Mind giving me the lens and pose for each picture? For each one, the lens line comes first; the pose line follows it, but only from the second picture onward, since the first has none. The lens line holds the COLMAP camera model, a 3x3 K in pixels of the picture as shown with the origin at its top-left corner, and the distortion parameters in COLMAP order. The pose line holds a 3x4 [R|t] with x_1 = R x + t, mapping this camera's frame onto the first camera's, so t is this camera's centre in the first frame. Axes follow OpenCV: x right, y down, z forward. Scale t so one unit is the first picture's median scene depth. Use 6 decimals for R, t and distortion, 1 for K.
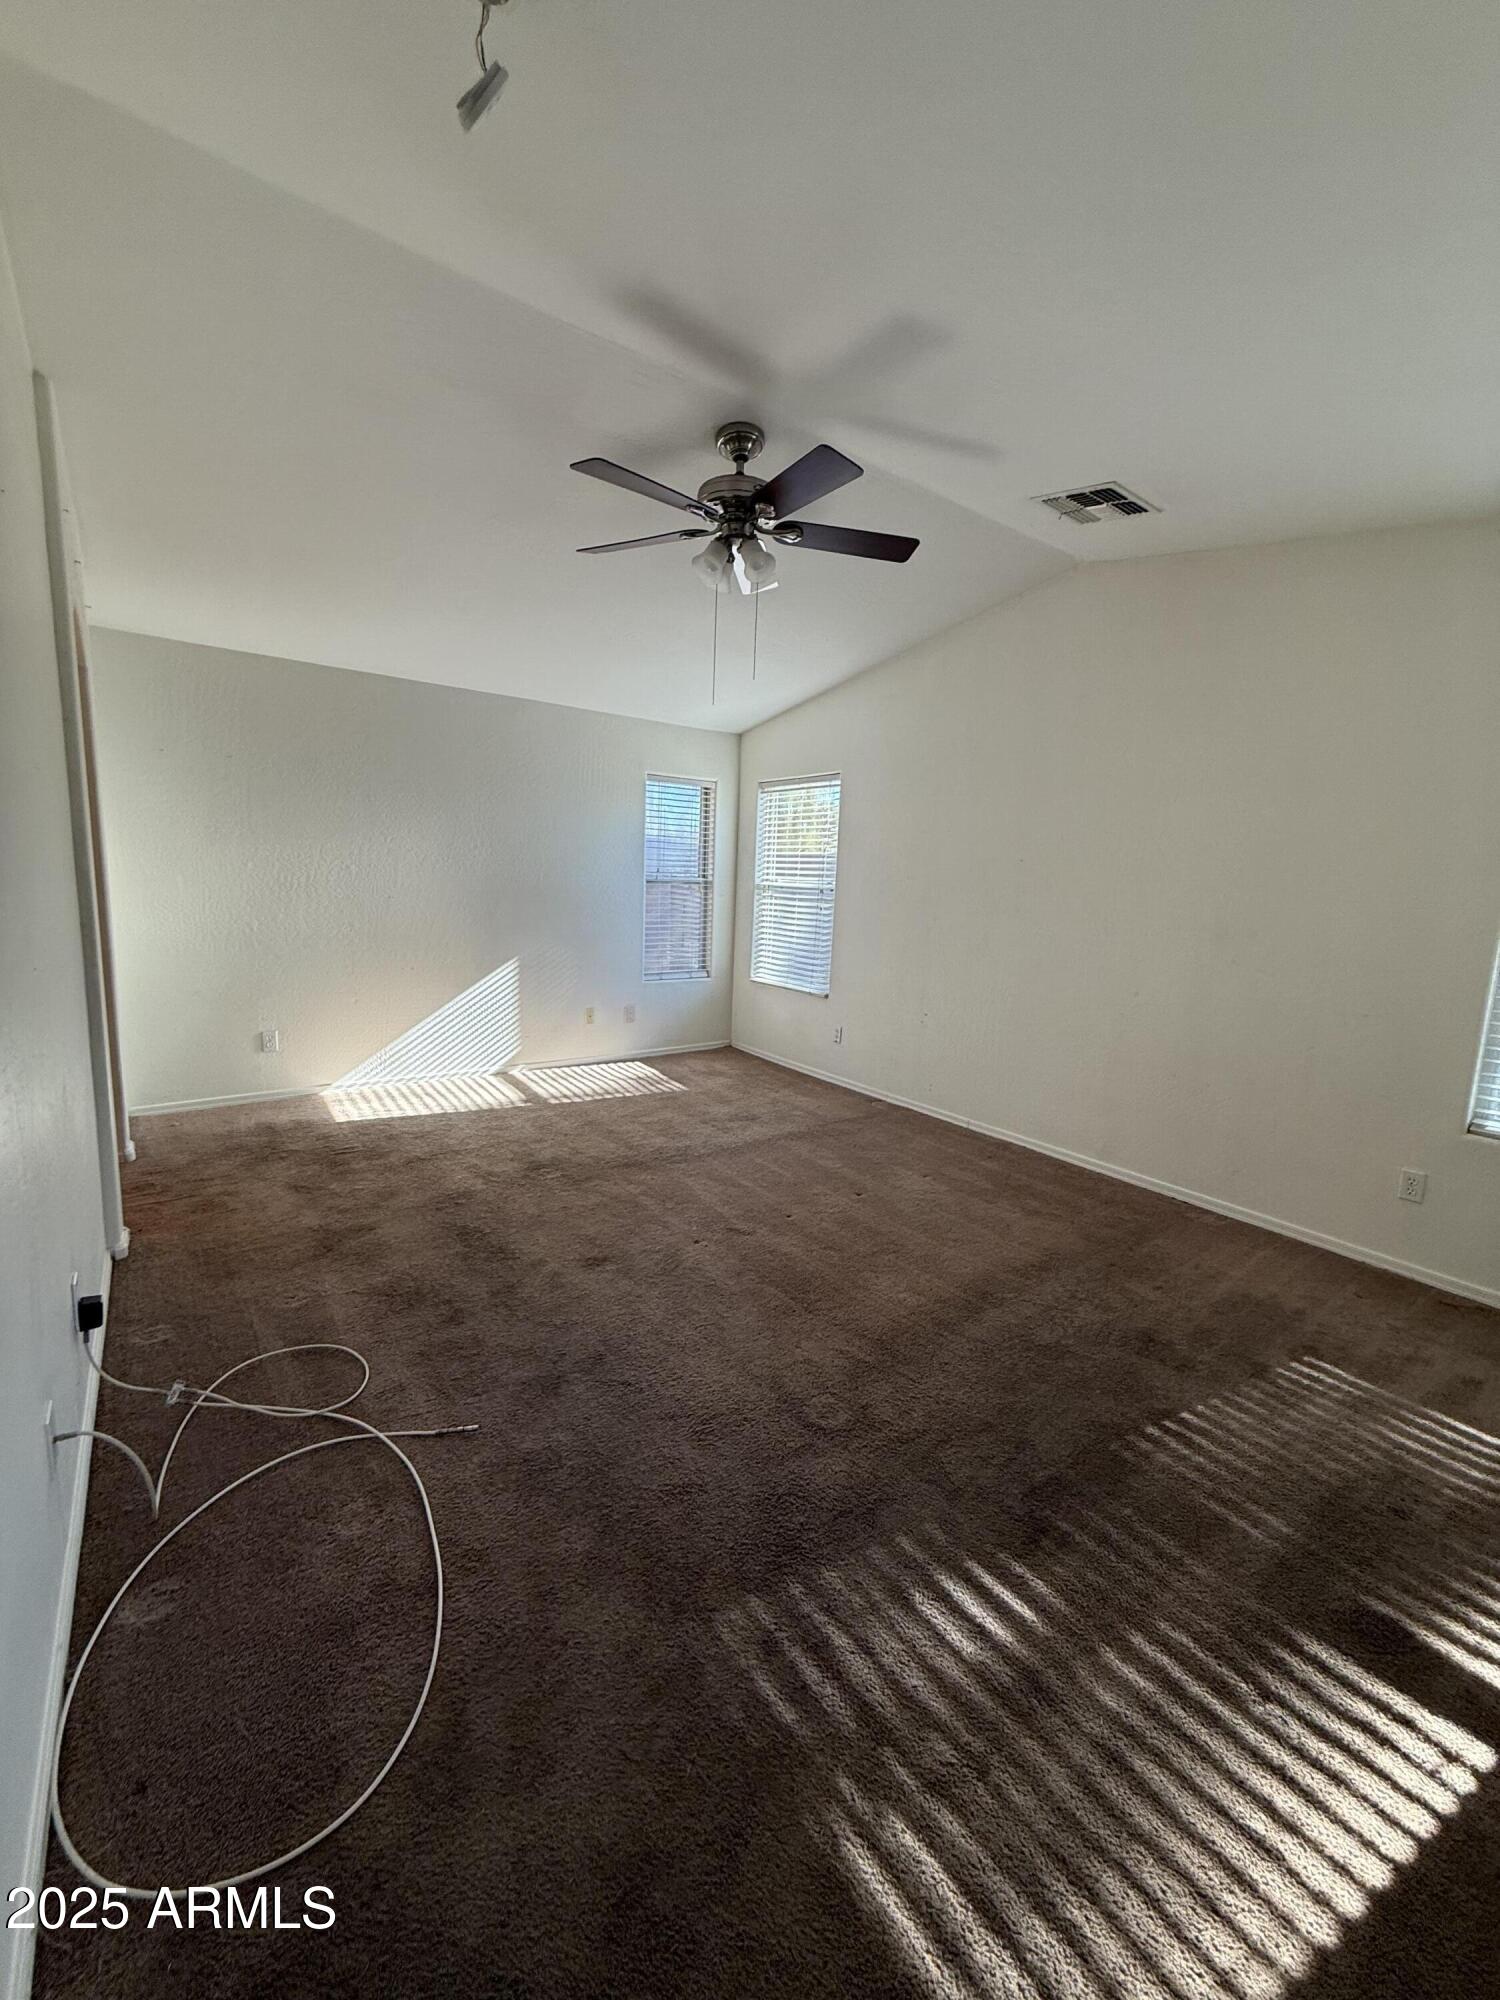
lens RADIAL K [[794.9, 0, 751.5], [0, 794.9, 998.8], [0, 0, 1]] dist [-0.000433, 0.000174]
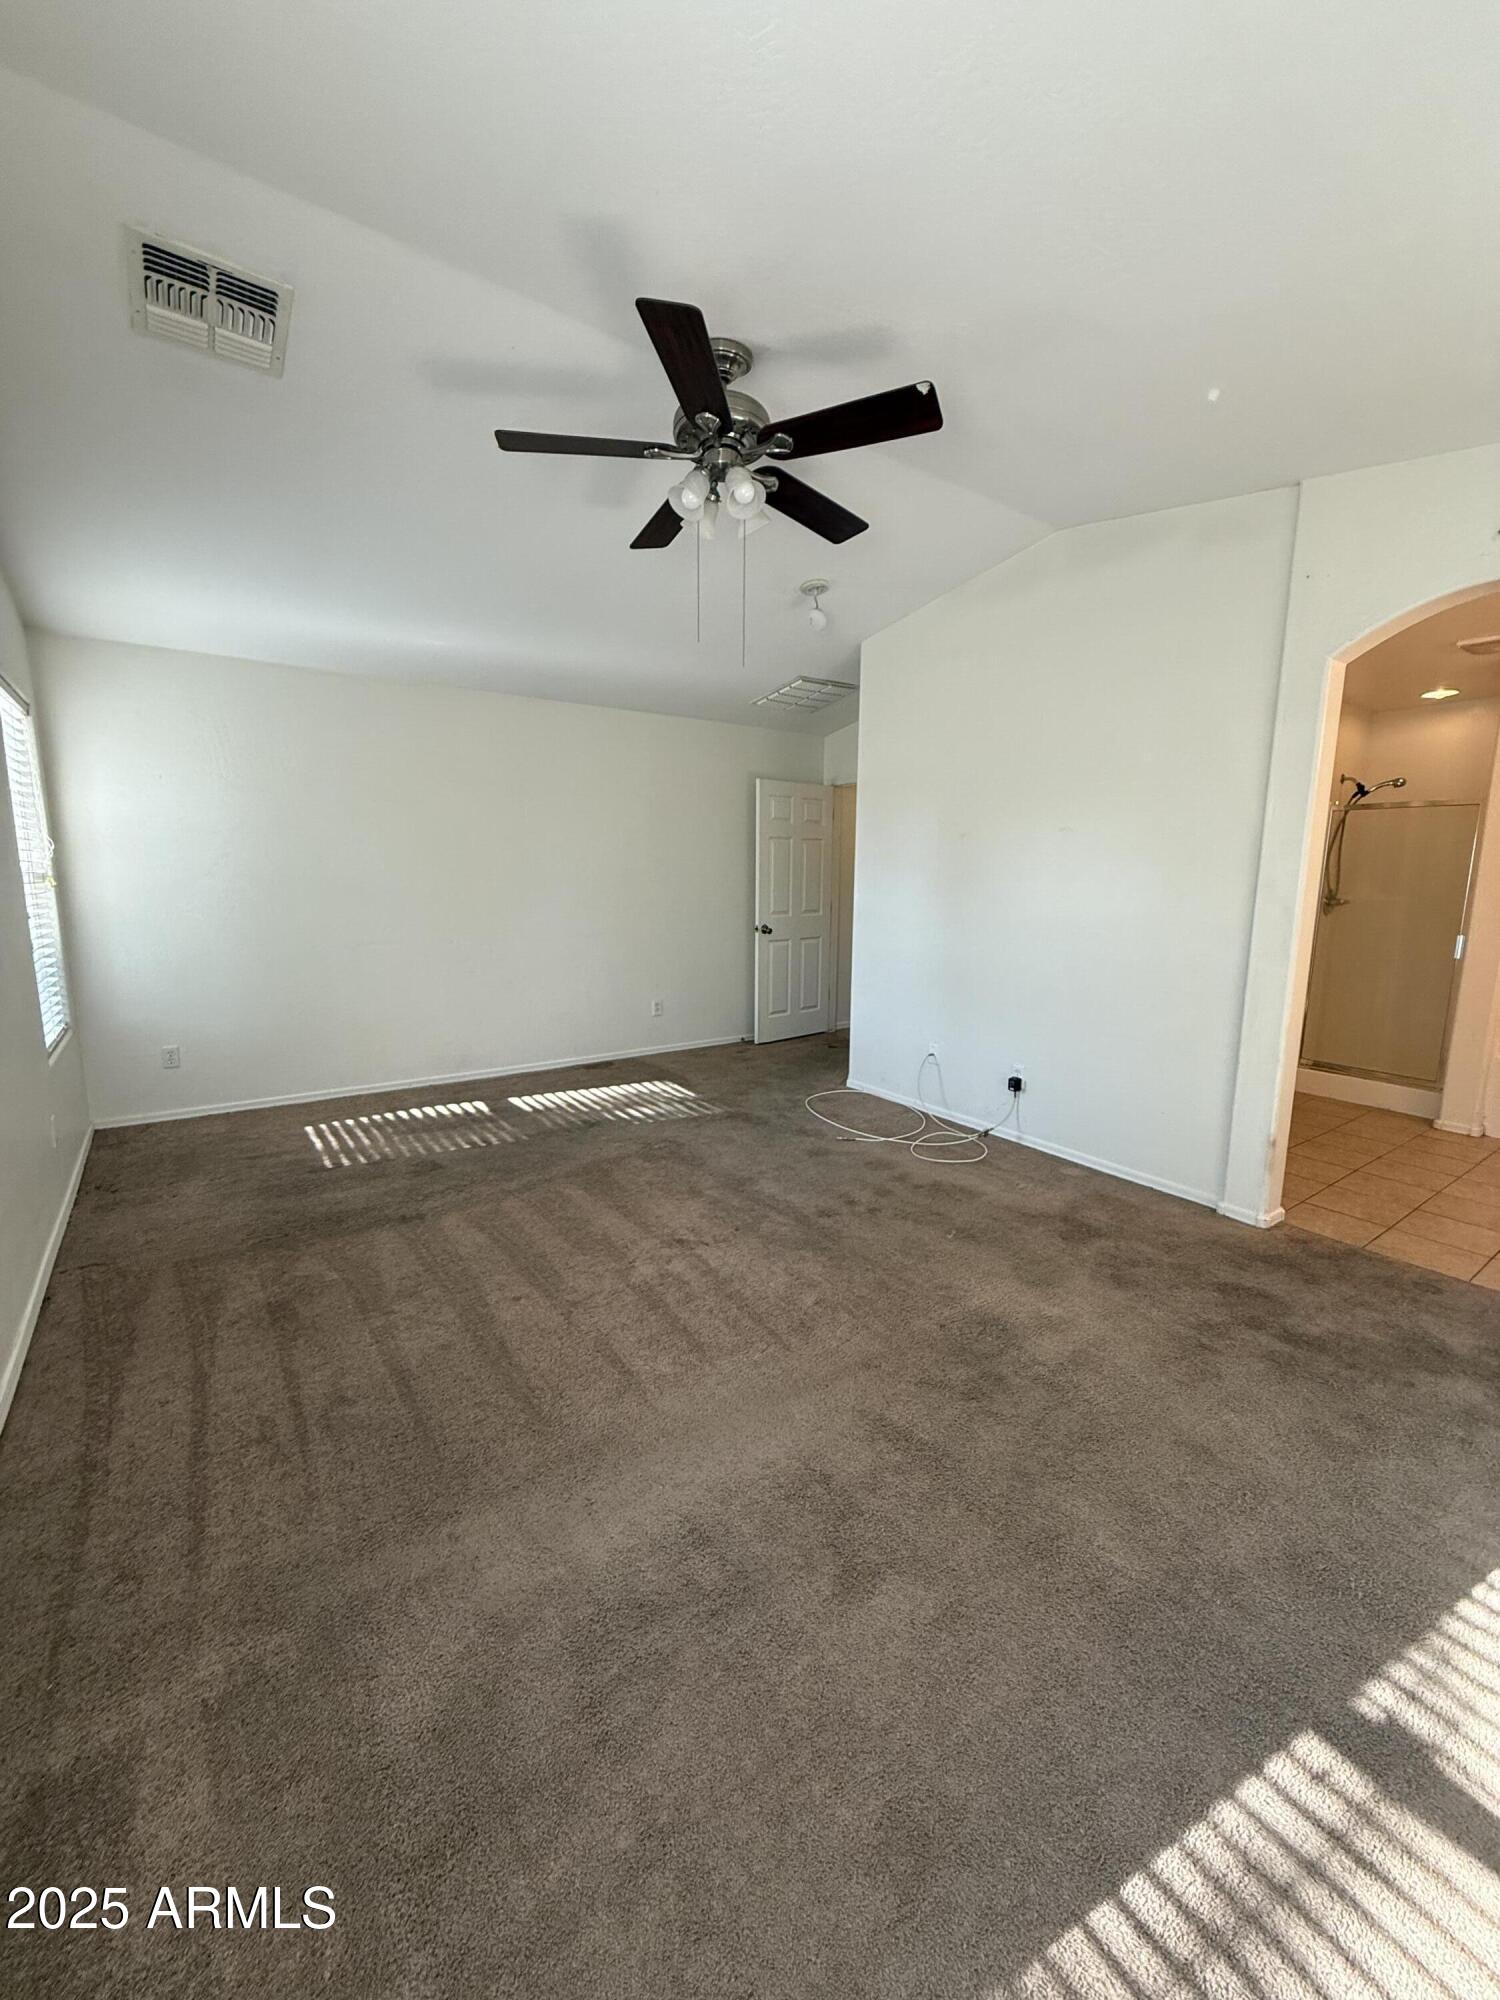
lens RADIAL K [[794.9, 0, 751.5], [0, 794.9, 998.8], [0, 0, 1]] dist [-0.000433, 0.000174]
pose [[-0.998408, -0.054645, 0.013995, -0.123225], [-0.047799, 0.951316, 0.304488, -0.407850], [-0.029953, 0.303334, -0.952413, 2.715392]]
